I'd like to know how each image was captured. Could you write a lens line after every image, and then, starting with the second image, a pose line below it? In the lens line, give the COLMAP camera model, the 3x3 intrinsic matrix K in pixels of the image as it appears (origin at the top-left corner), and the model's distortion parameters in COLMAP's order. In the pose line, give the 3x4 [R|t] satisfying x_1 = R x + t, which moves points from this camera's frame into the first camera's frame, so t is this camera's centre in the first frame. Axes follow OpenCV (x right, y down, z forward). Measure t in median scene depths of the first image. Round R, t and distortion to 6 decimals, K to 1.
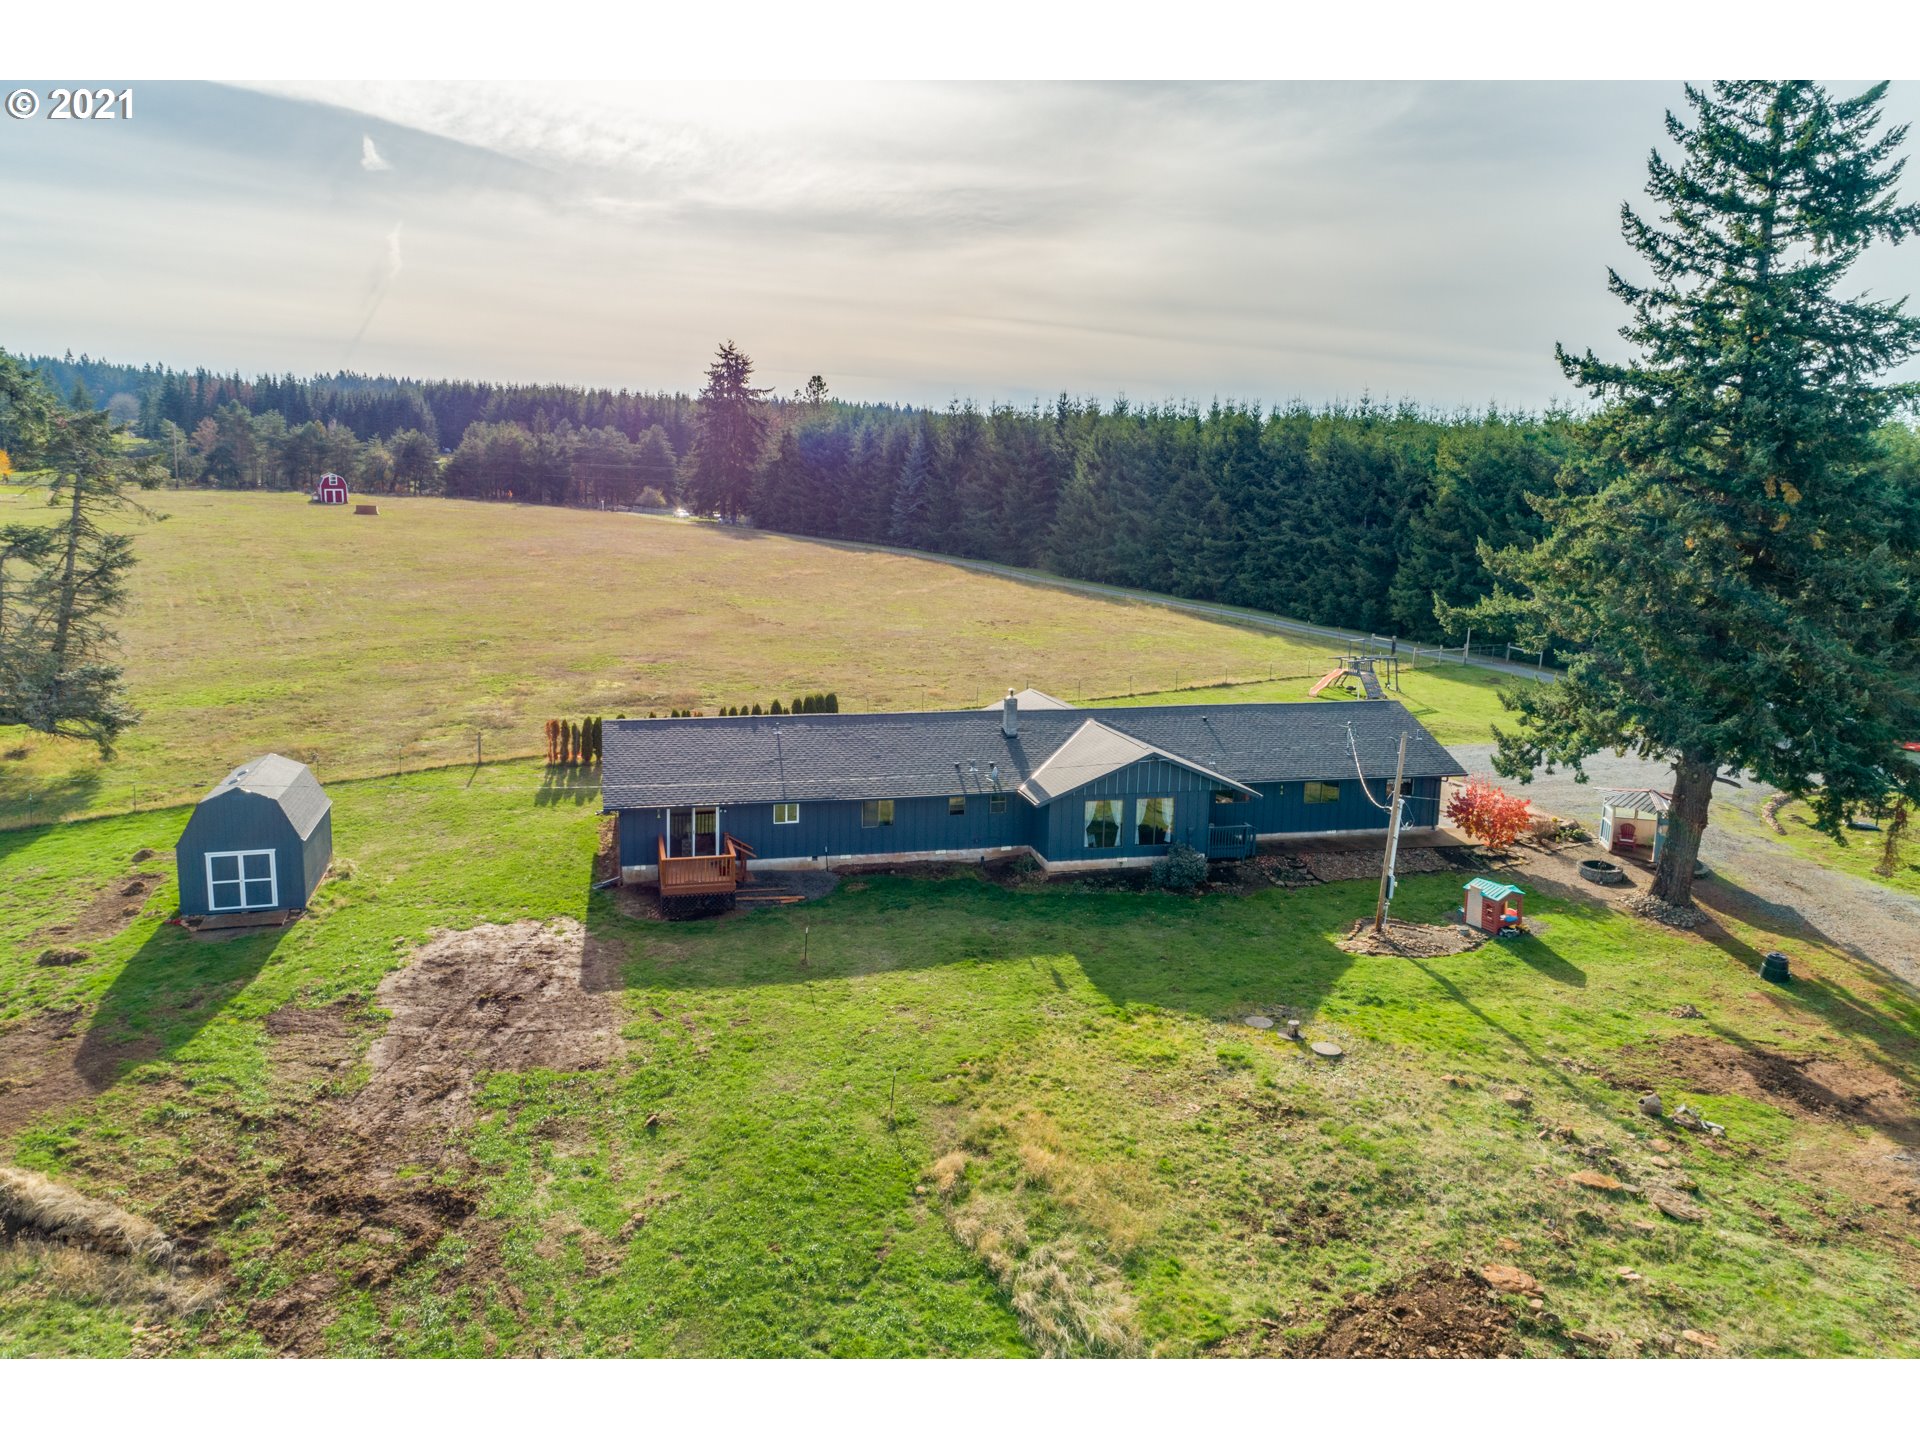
lens RADIAL K [[1295.4, 0, 887.0], [0, 1295.4, 664.6], [0, 0, 1]] dist [0.028164, 0.006565]
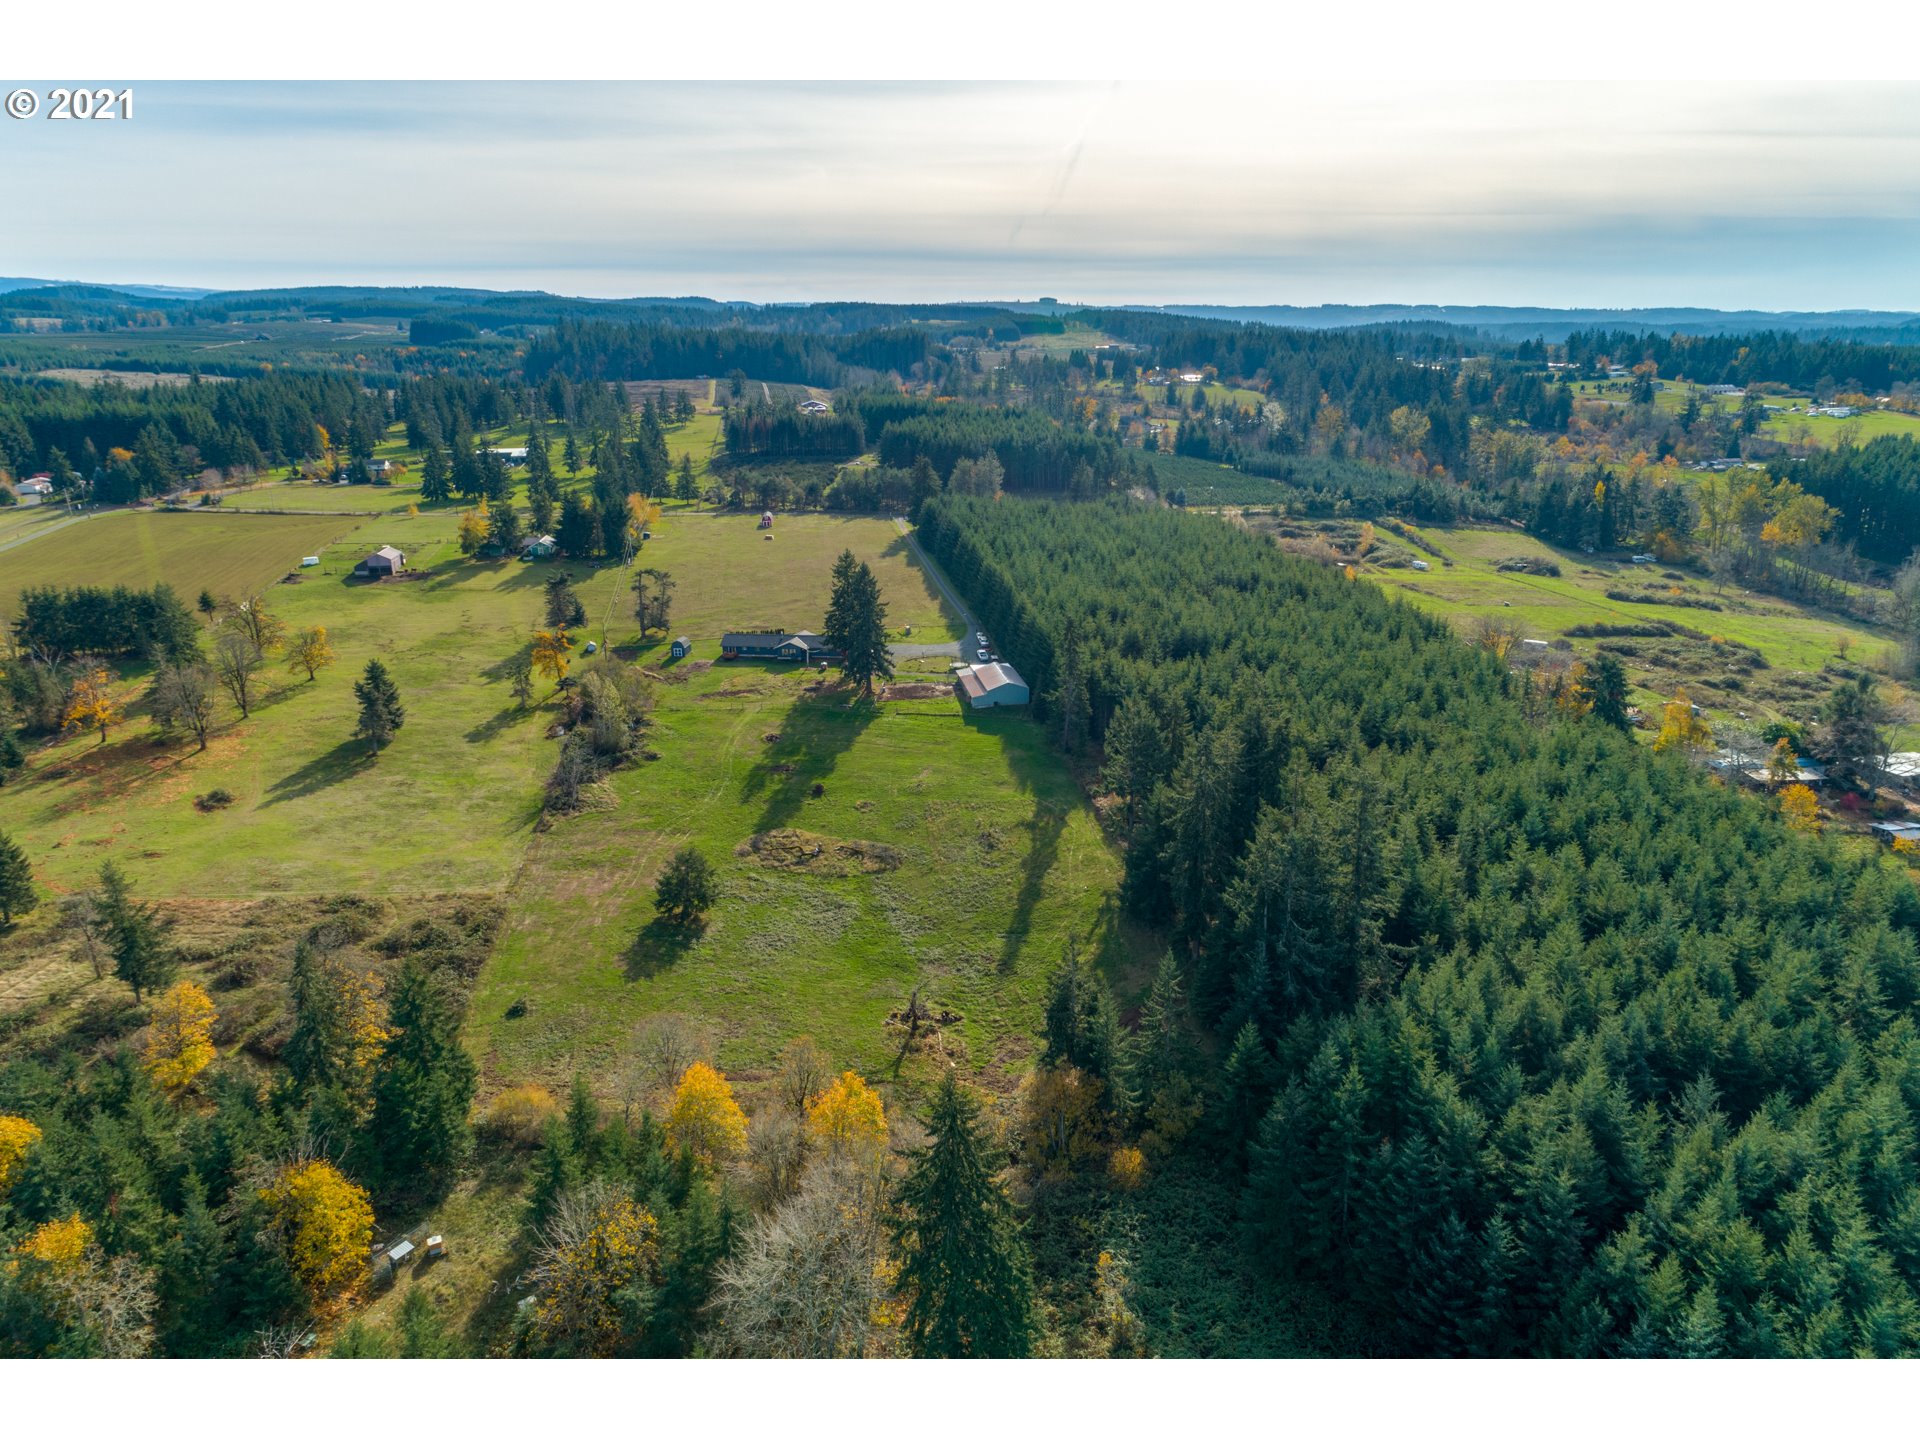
lens RADIAL K [[1295.4, 0, 966.6], [0, 1295.4, 731.7], [0, 0, 1]] dist [0.028164, 0.006565]
pose [[0.931294, 0.078149, -0.355787, 4.022325], [-0.021084, 0.986643, 0.161530, -0.675605], [0.363658, -0.142931, 0.920502, -5.747812]]
